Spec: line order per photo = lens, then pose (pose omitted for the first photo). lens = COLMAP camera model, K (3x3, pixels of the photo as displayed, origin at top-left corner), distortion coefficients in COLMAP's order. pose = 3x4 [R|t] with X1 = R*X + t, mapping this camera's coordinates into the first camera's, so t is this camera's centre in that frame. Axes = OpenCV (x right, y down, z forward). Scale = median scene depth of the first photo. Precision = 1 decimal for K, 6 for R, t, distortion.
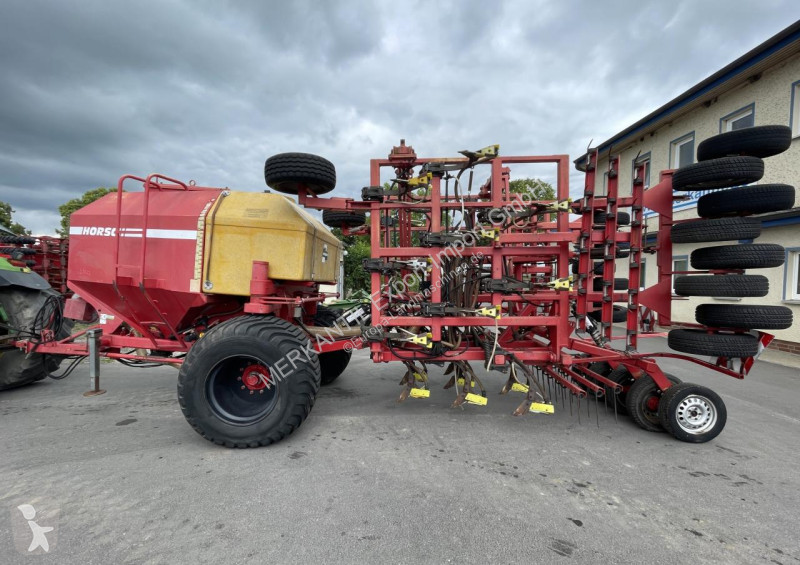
lens RADIAL K [[370.9, 0, 399.4], [0, 370.9, 292.7], [0, 0, 1]] dist [-0.004775, -0.000546]
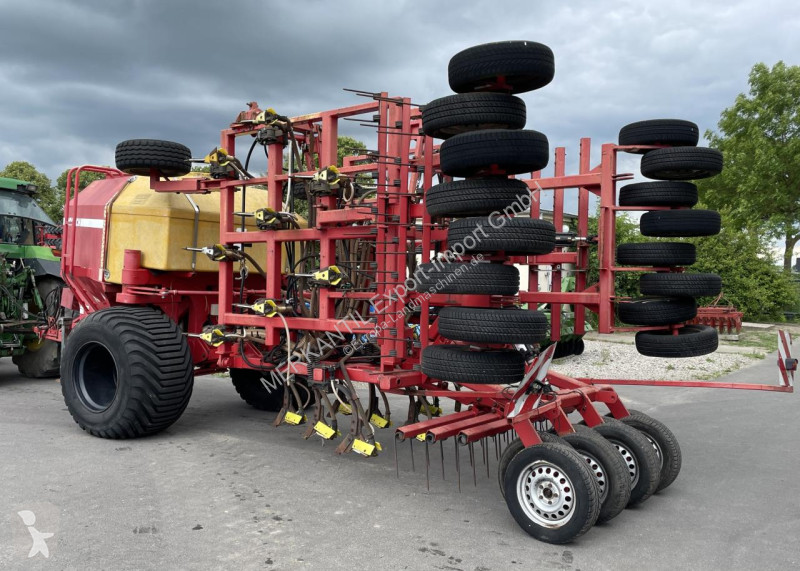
lens RADIAL K [[751.6, 0, 369.6], [0, 751.6, 286.3], [0, 0, 1]] dist [0.078520, -0.008859]
pose [[0.787554, 0.019049, -0.615951, 1.289472], [-0.036974, 0.999182, -0.016375, 0.019171], [0.615136, 0.035670, 0.787614, -0.165721]]
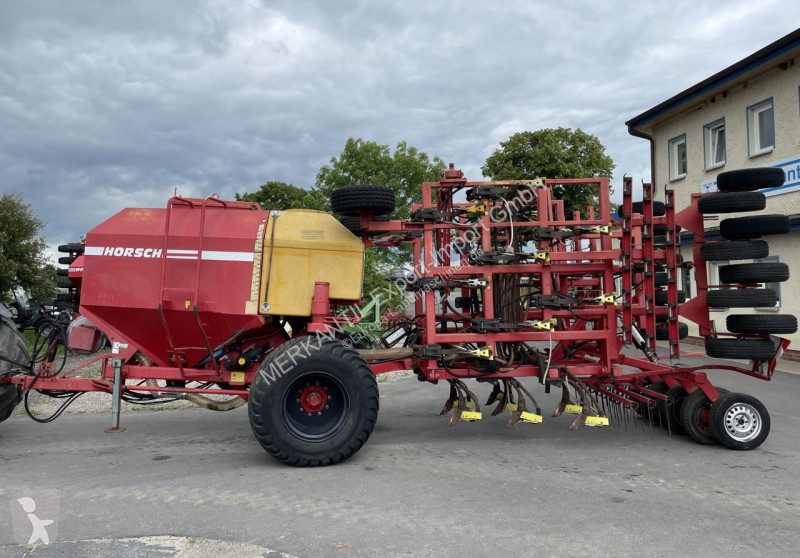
lens RADIAL K [[666.2, 0, 390.7], [0, 666.2, 242.8], [0, 0, 1]] dist [0.094976, -0.124949]
pose [[0.996791, -0.013524, 0.078899, -0.319102], [0.021992, 0.993966, -0.107460, 0.009991], [-0.076970, 0.108851, 0.991074, -0.844382]]
